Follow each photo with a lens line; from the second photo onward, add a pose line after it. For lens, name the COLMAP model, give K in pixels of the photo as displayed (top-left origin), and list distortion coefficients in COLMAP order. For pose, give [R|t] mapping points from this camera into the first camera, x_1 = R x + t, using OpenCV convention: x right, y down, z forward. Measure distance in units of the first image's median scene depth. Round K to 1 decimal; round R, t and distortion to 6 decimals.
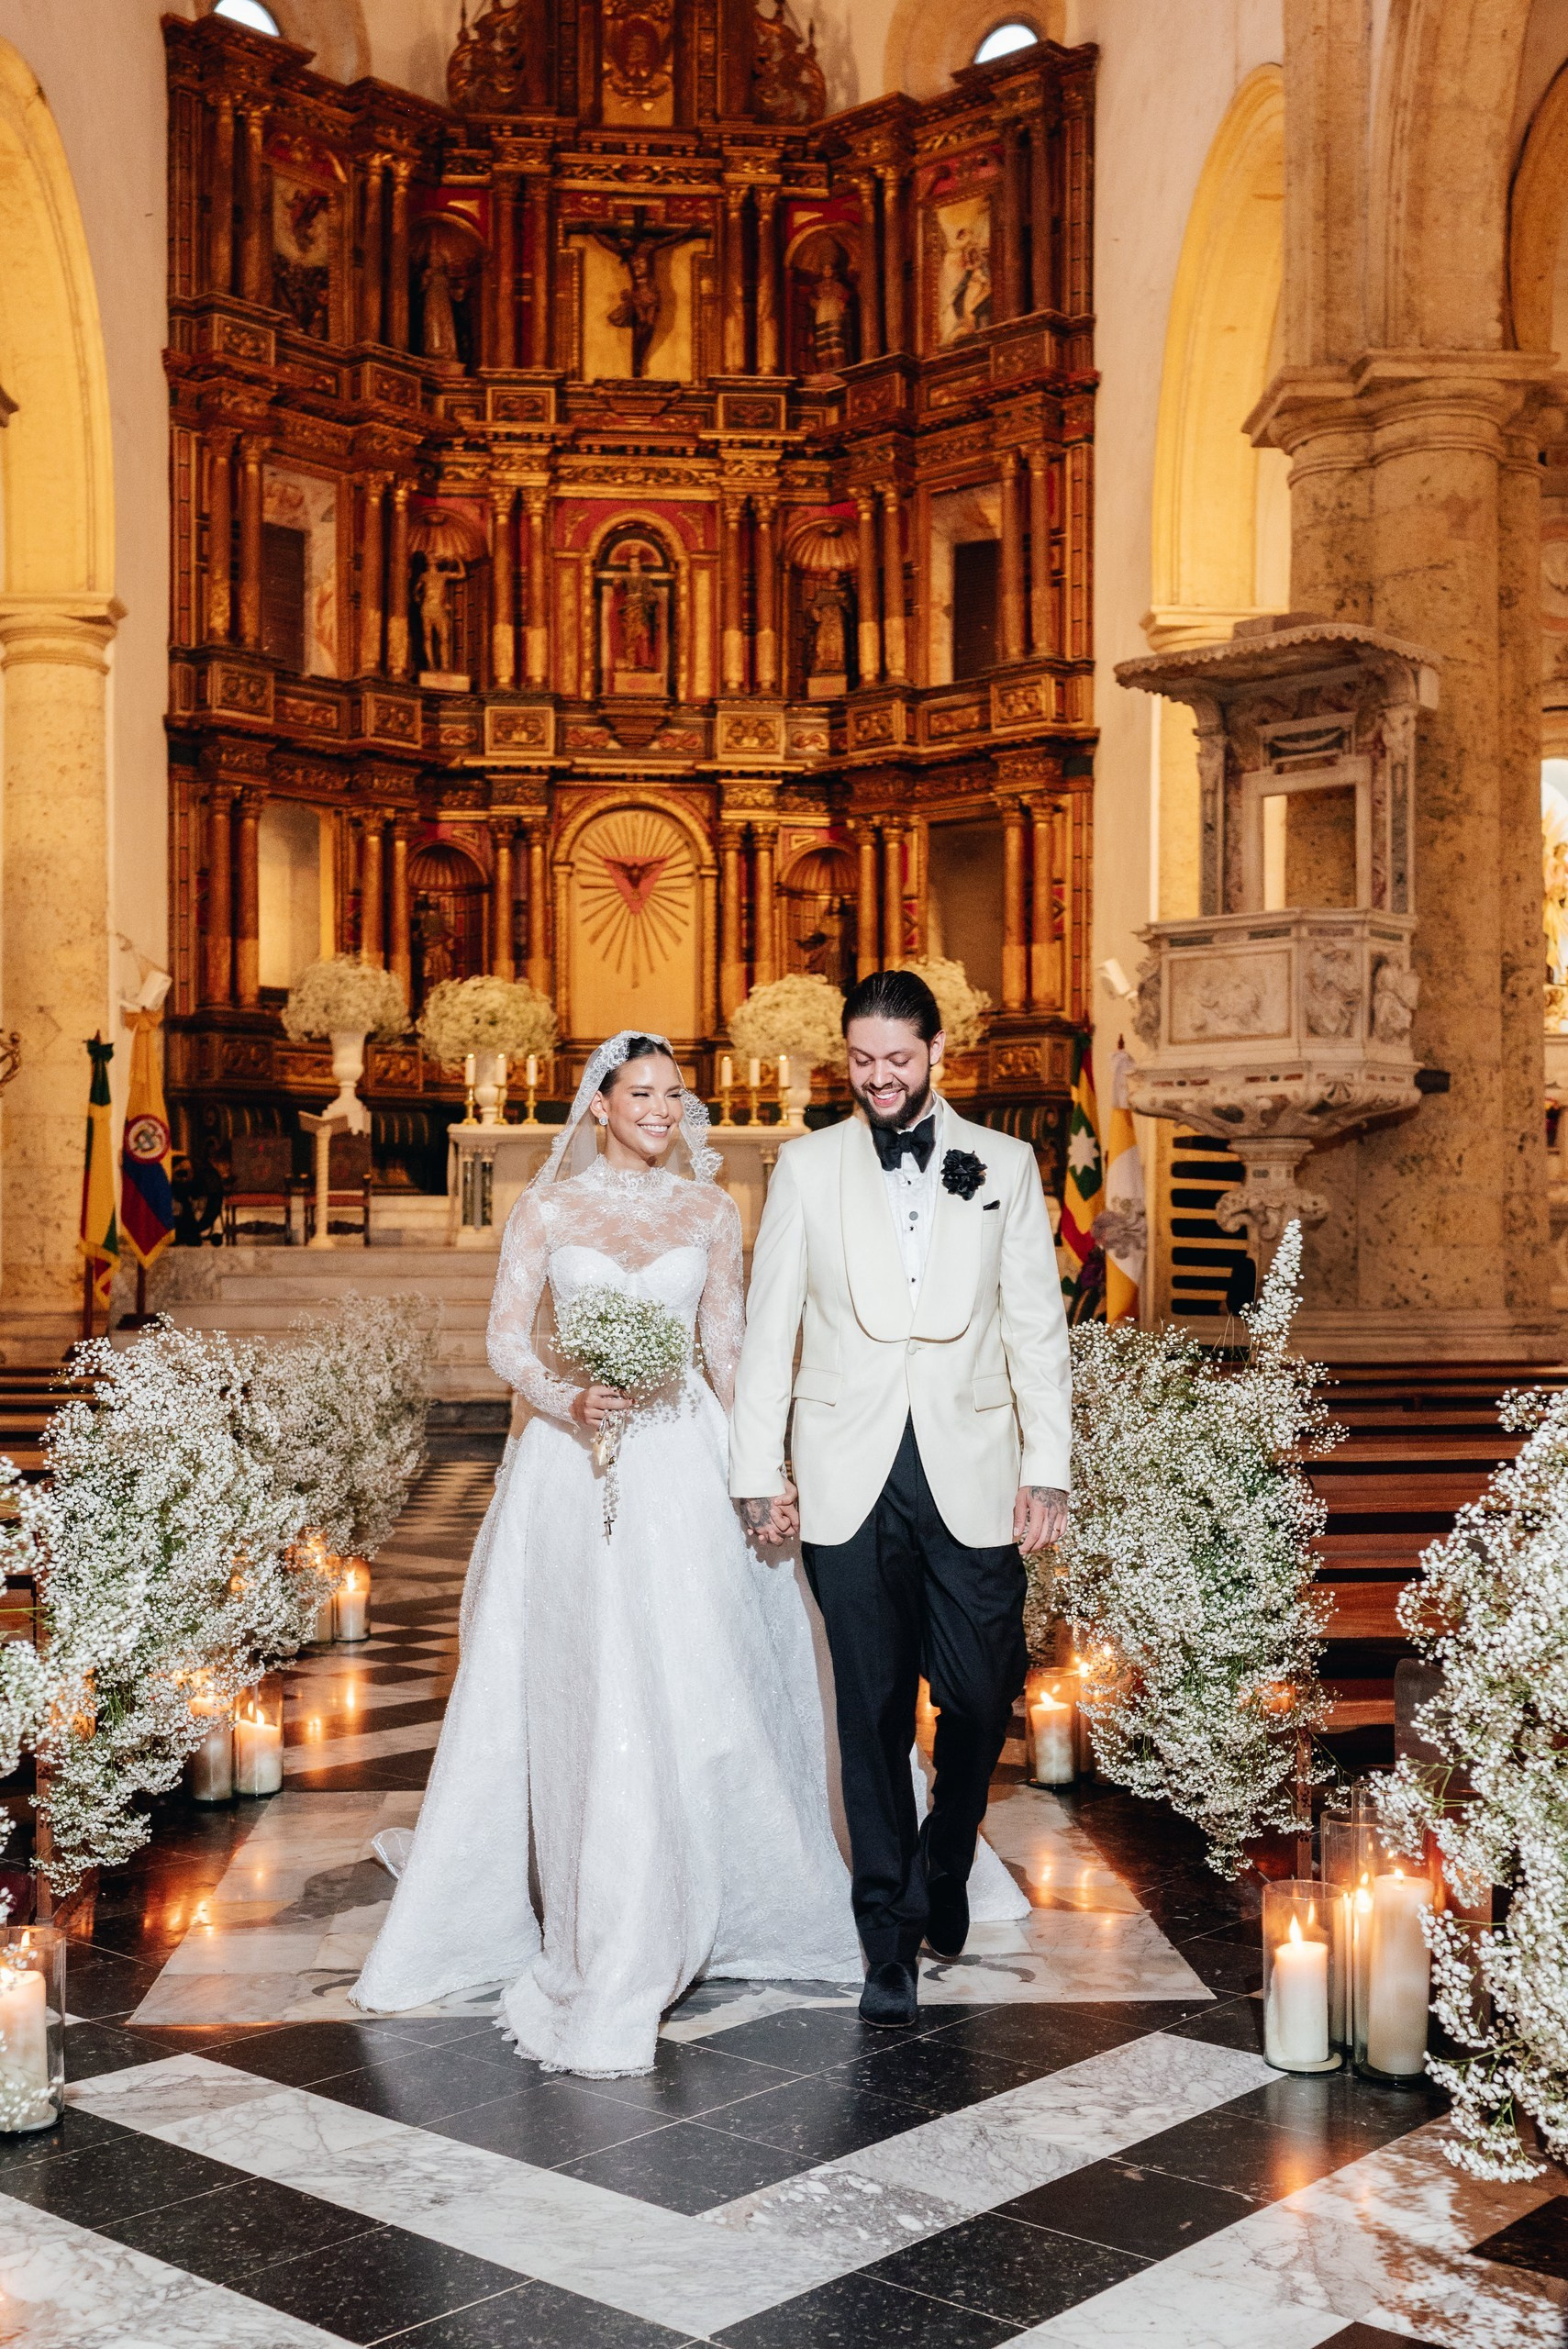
lens RADIAL K [[2628.8, 0, 782.3], [0, 2628.8, 1277.3], [0, 0, 1]] dist [-0.002821, 0.004913]
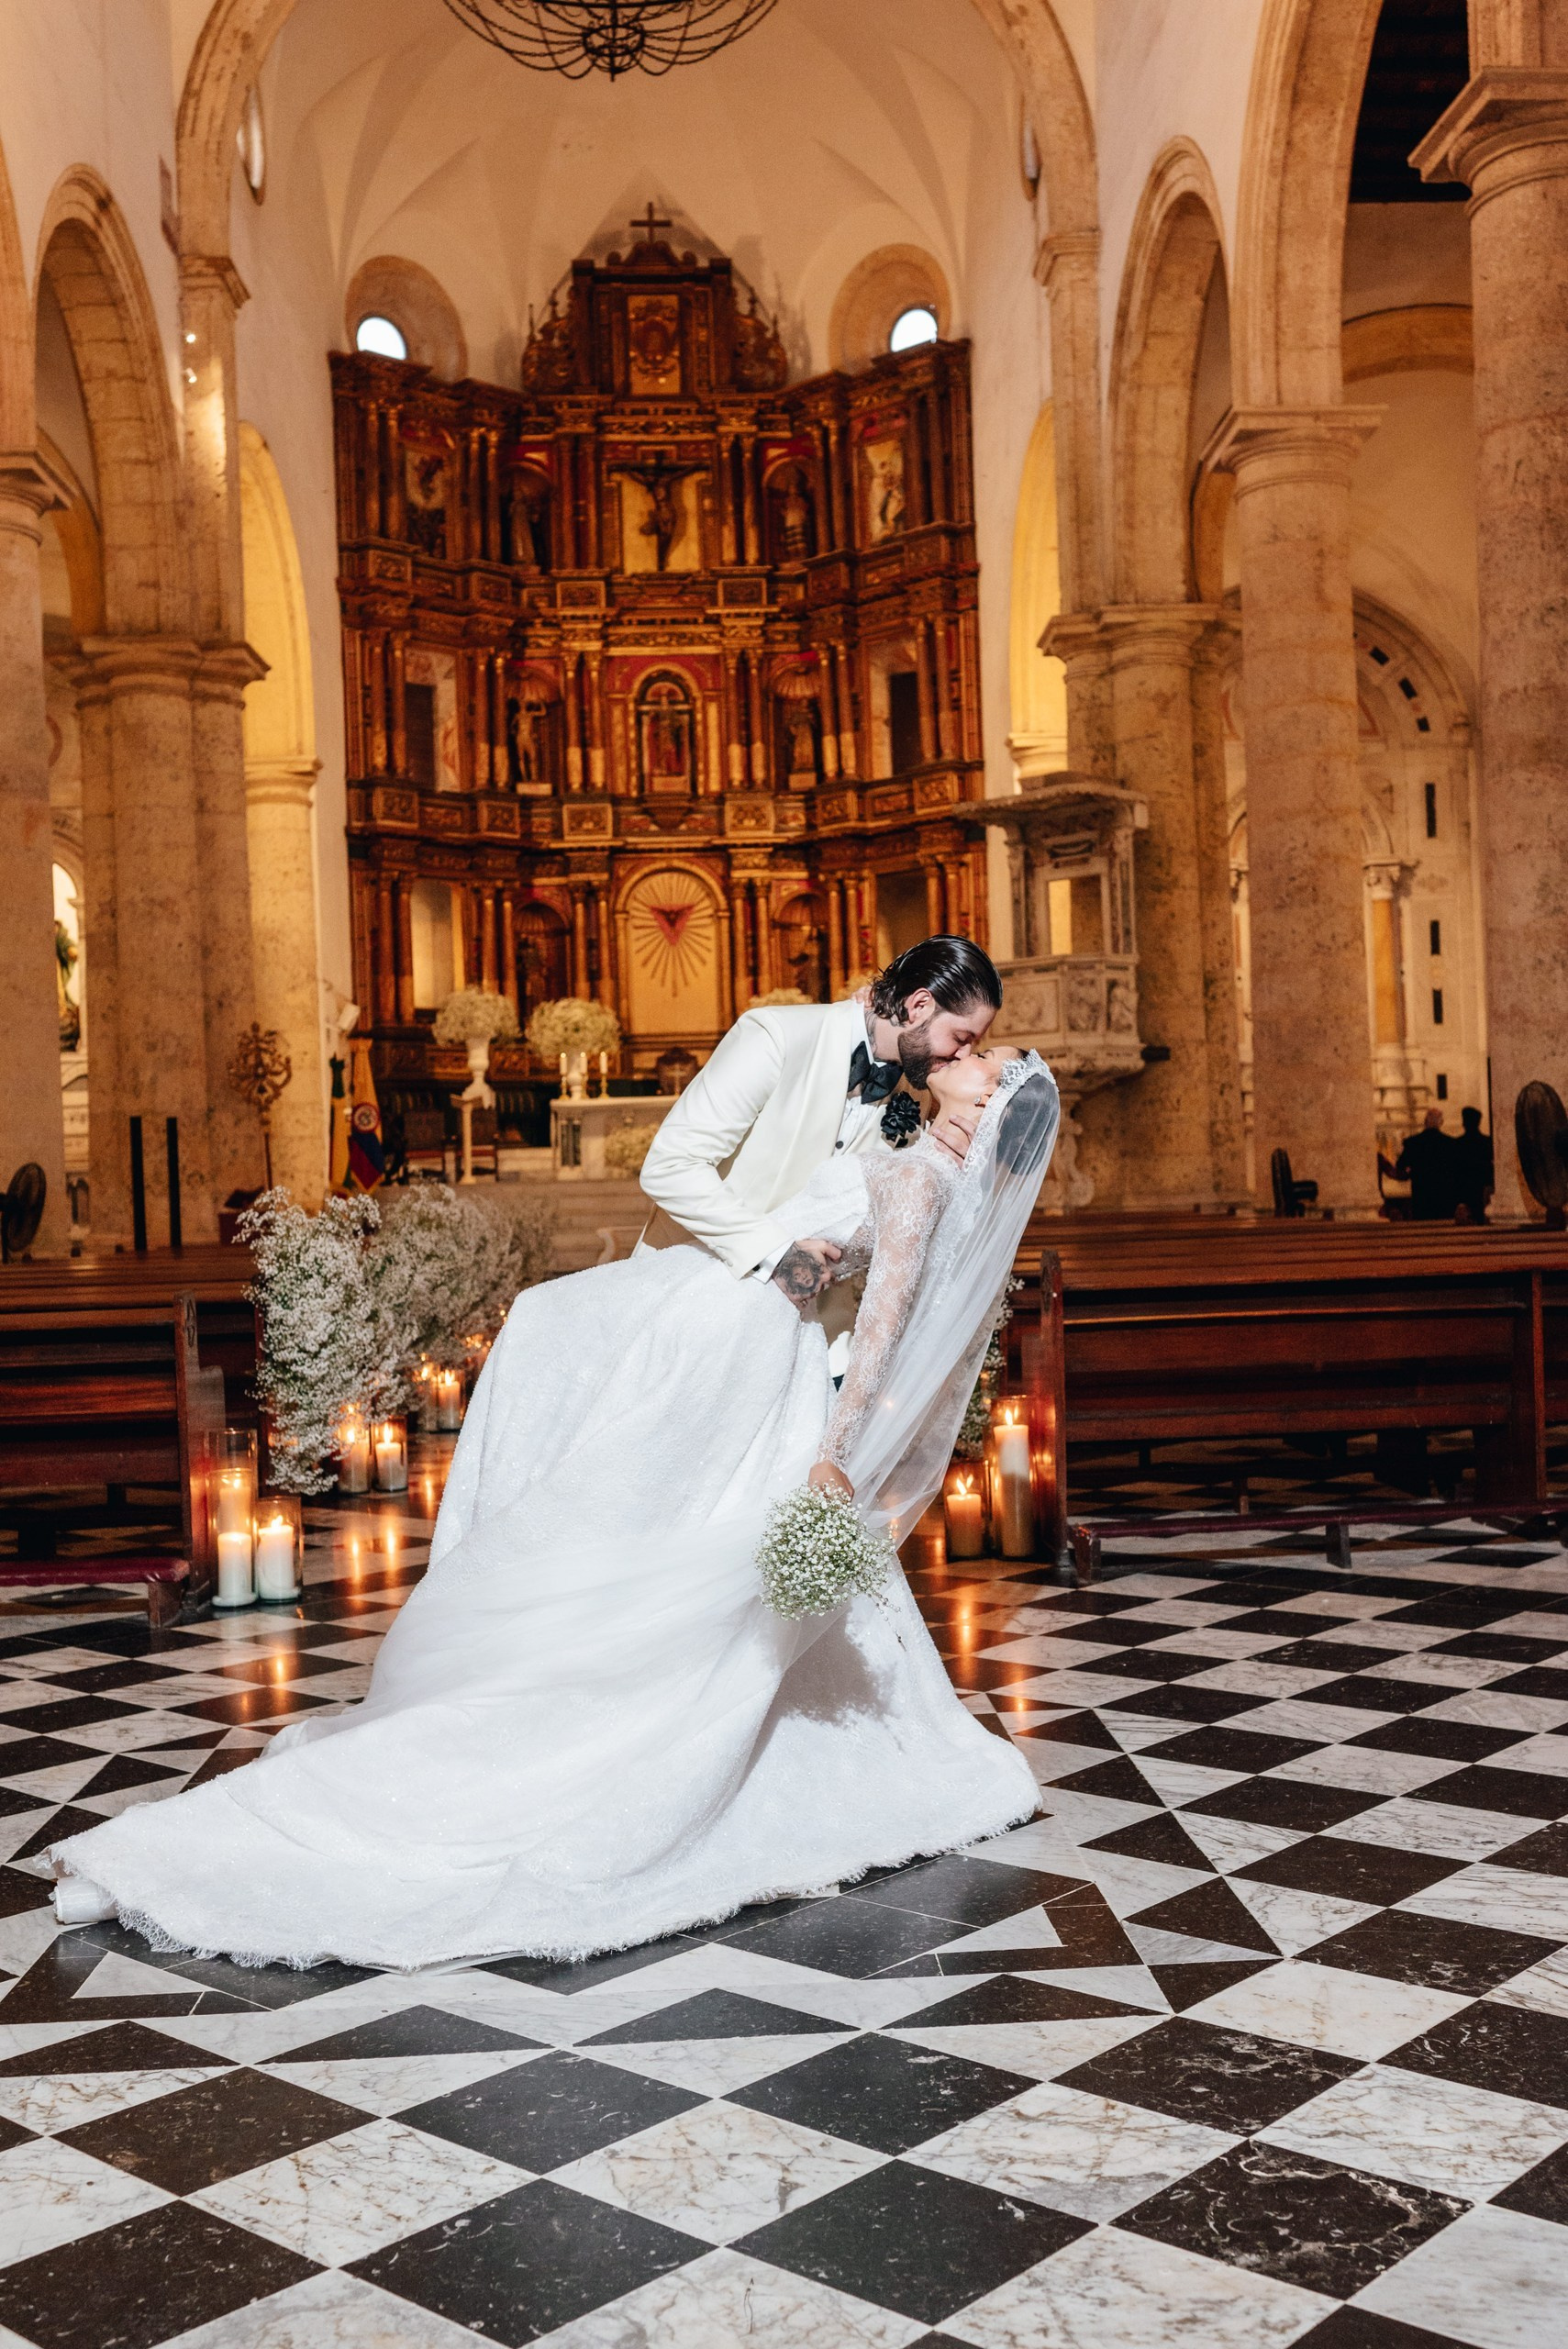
lens RADIAL K [[2370.3, 0, 811.9], [0, 2370.3, 1173.9], [0, 0, 1]] dist [-0.001784, 0.003107]
pose [[0.999298, -0.035867, -0.010824, 0.029905], [0.035676, 0.999213, -0.017334, 0.010816], [0.011438, 0.016935, 0.999791, -0.293171]]
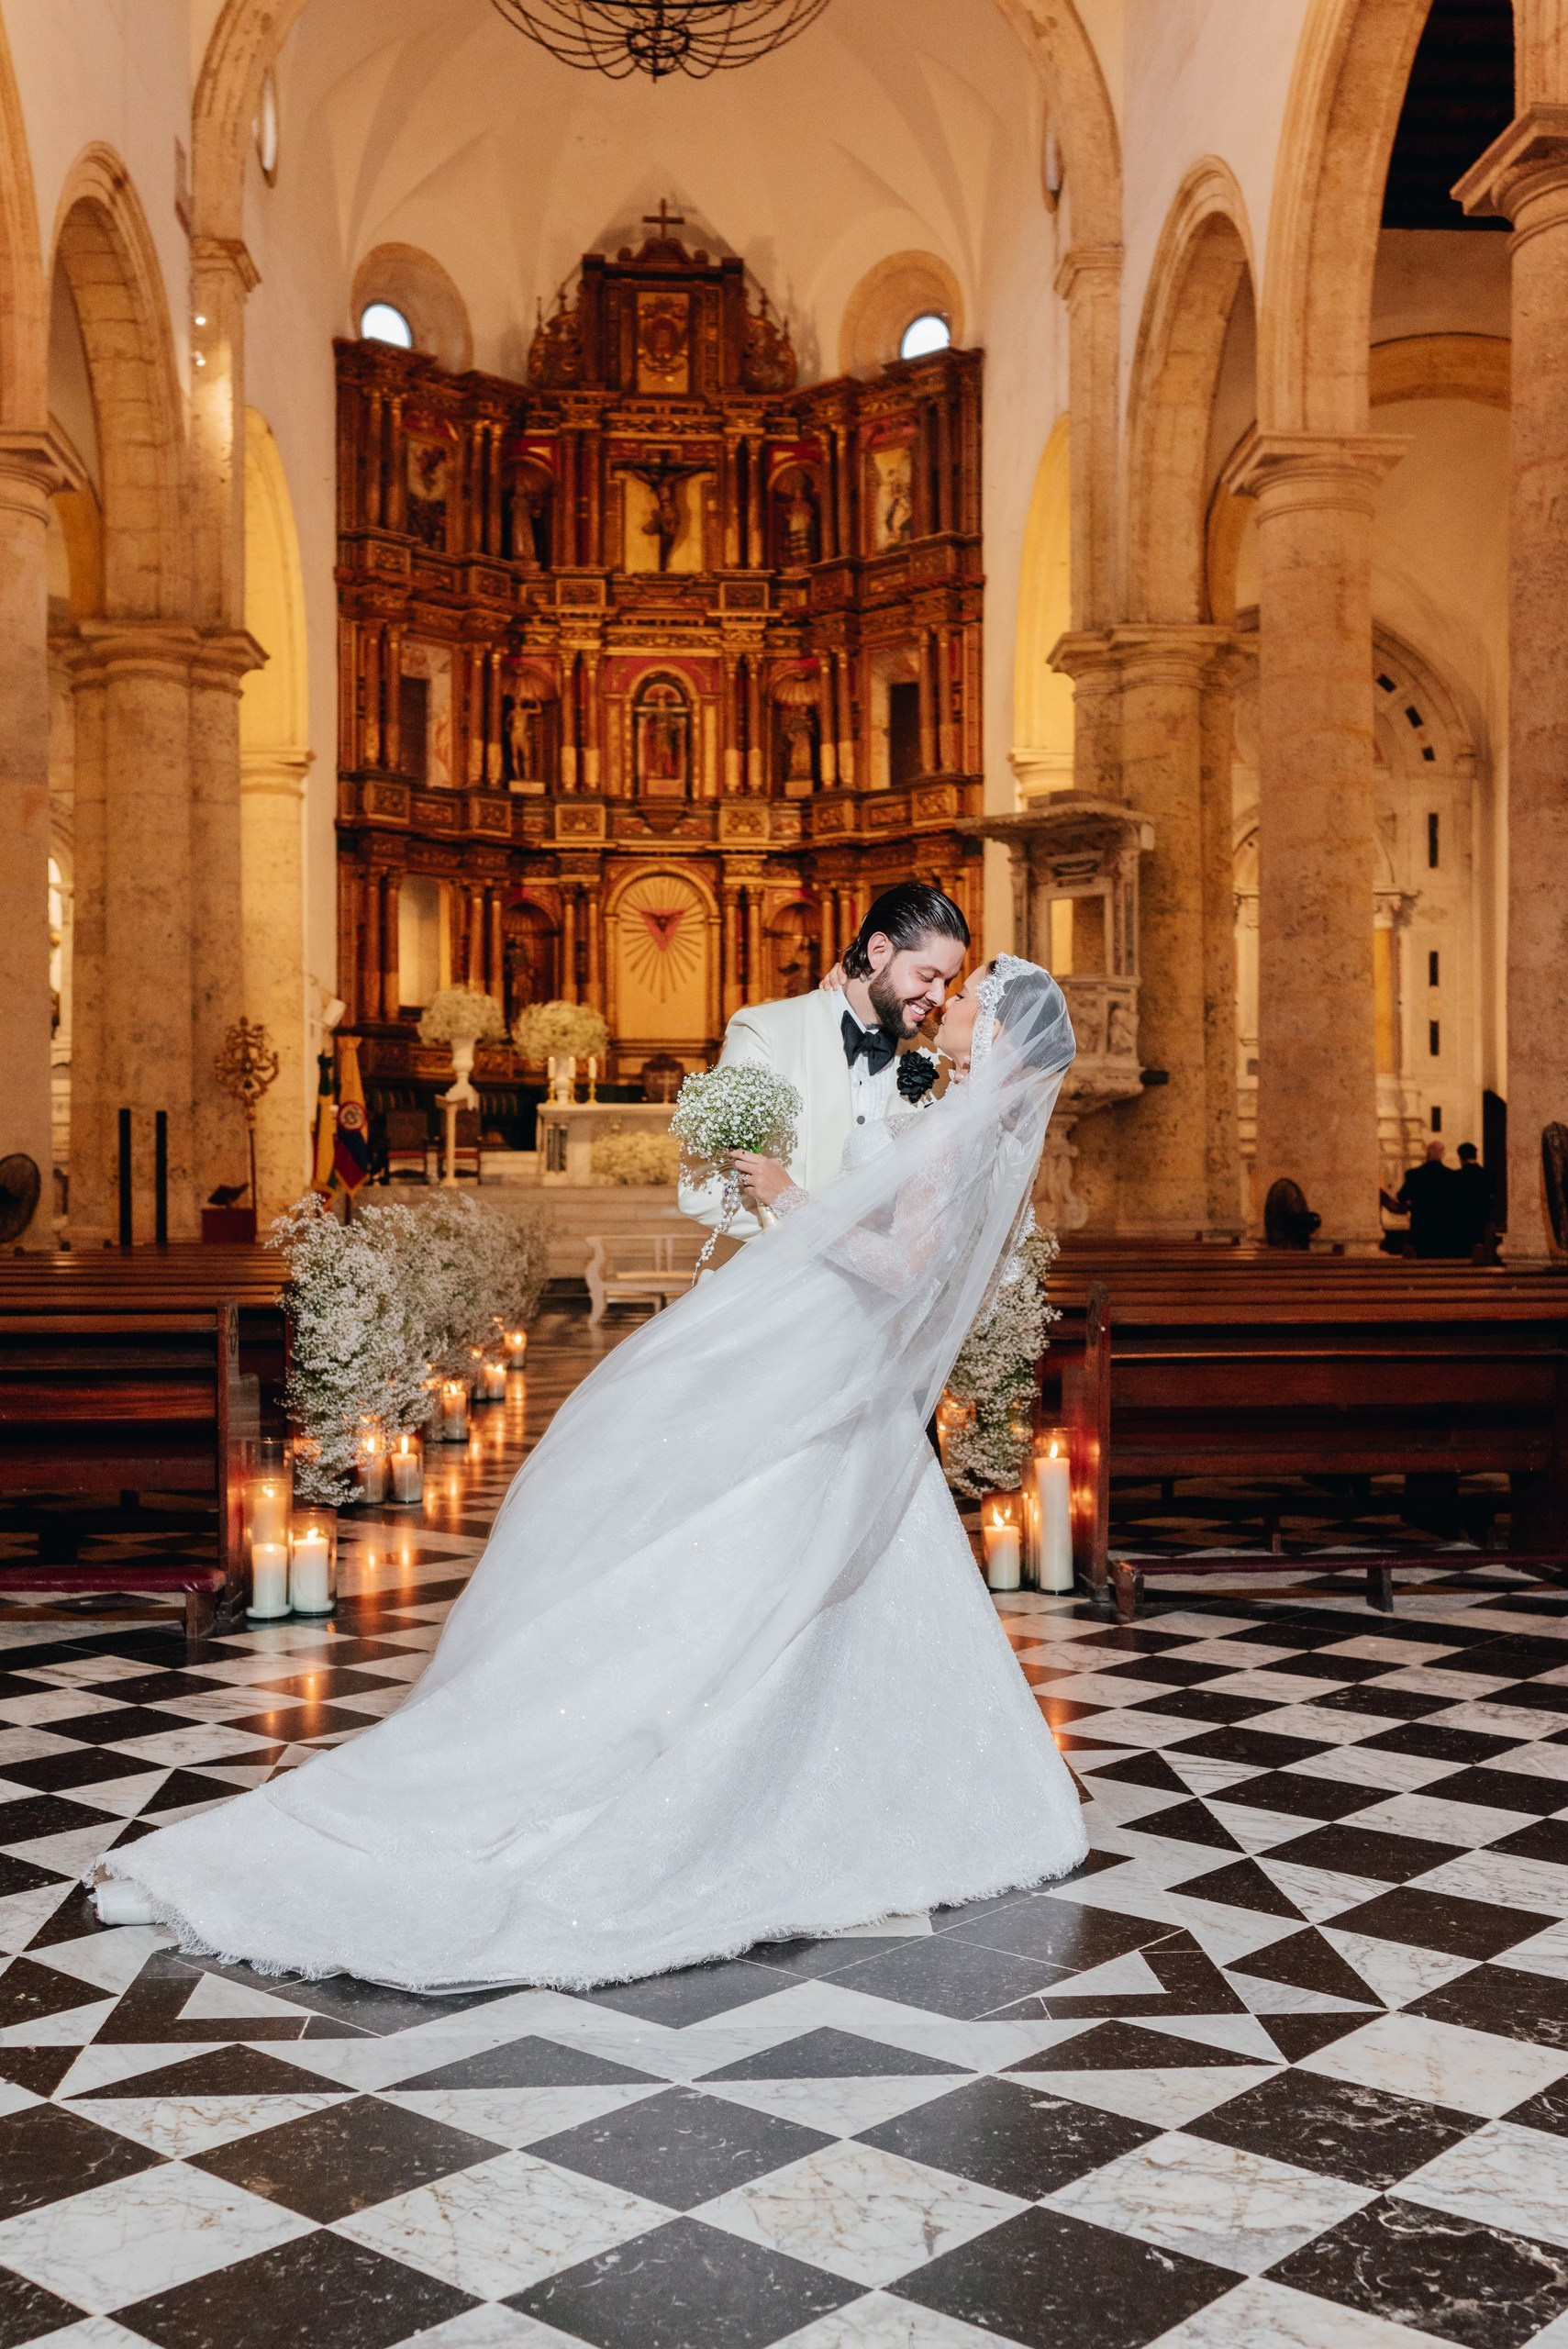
lens RADIAL K [[2404.9, 0, 817.1], [0, 2404.9, 1171.6], [0, 0, 1]] dist [-0.002411, 0.004664]
pose [[0.999979, -0.004270, 0.004801, 0.020739], [0.004375, 0.999747, -0.022060, 0.009011], [-0.004705, 0.022081, 0.999745, -0.295496]]
